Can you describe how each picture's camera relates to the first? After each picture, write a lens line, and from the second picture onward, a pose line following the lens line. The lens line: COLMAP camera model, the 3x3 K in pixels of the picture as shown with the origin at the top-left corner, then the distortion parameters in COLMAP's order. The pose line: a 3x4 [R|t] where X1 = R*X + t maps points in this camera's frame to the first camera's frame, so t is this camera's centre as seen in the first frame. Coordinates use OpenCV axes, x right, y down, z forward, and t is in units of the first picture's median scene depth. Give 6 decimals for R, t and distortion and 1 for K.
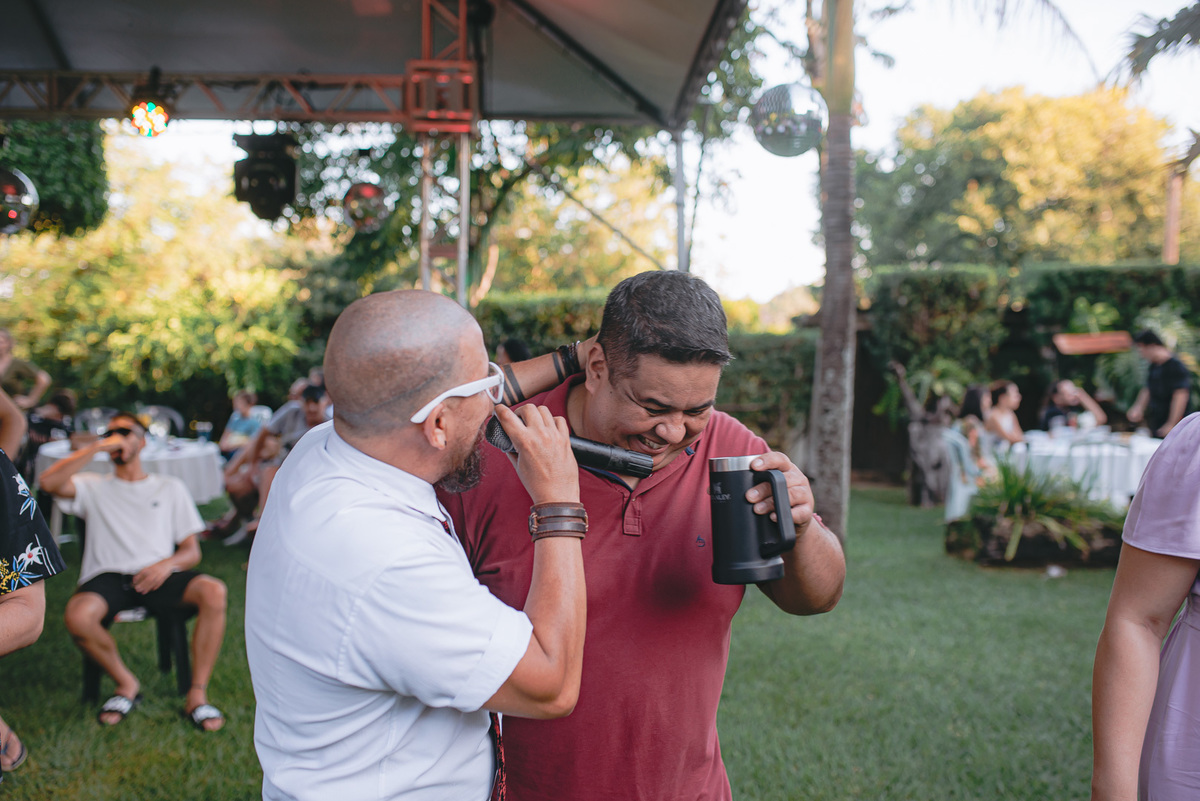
lens RADIAL K [[1167.7, 0, 596.6], [0, 1167.7, 395.7], [0, 0, 1]] dist [-0.030968, 0.000000]
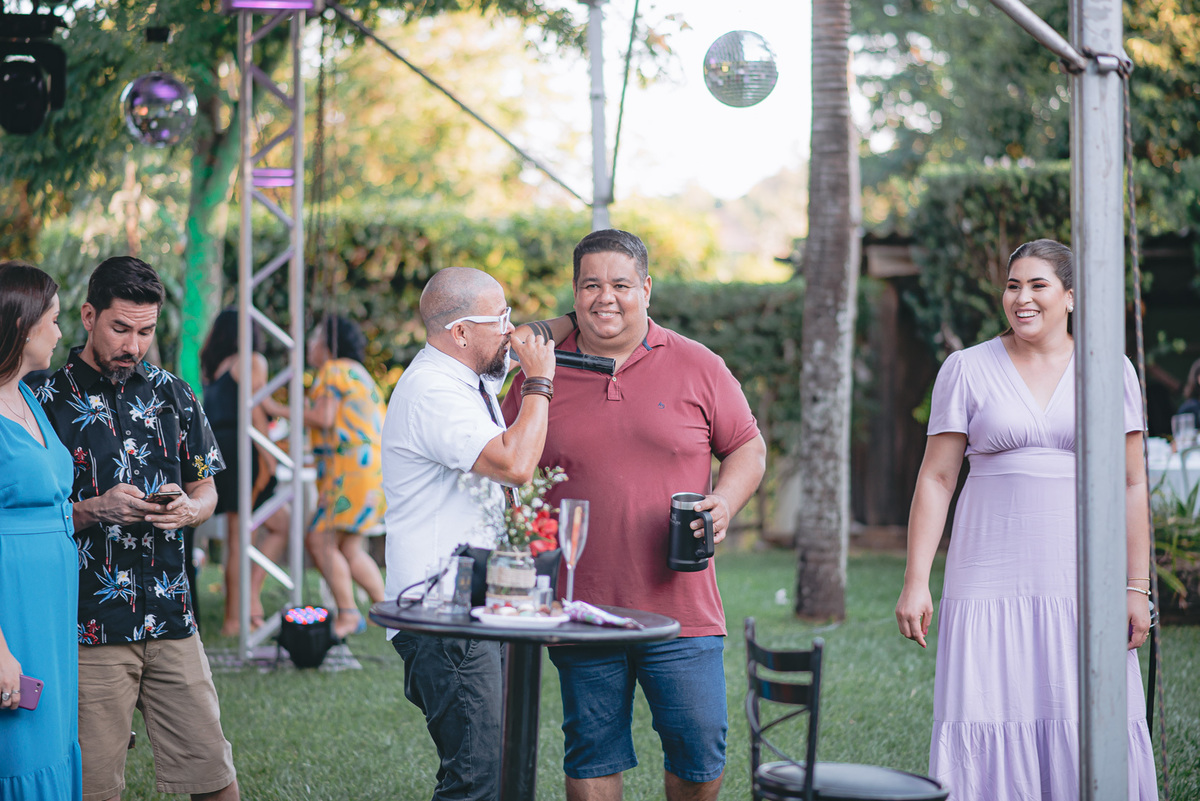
lens RADIAL K [[2958.7, 0, 600.6], [0, 2958.7, 401.8], [0, 0, 1]] dist [0.117268, 0.000000]
pose [[0.995310, -0.011921, 0.095995, -0.057167], [0.012983, 0.999861, -0.010447, 0.018479], [-0.095857, 0.011644, 0.995327, -0.431975]]
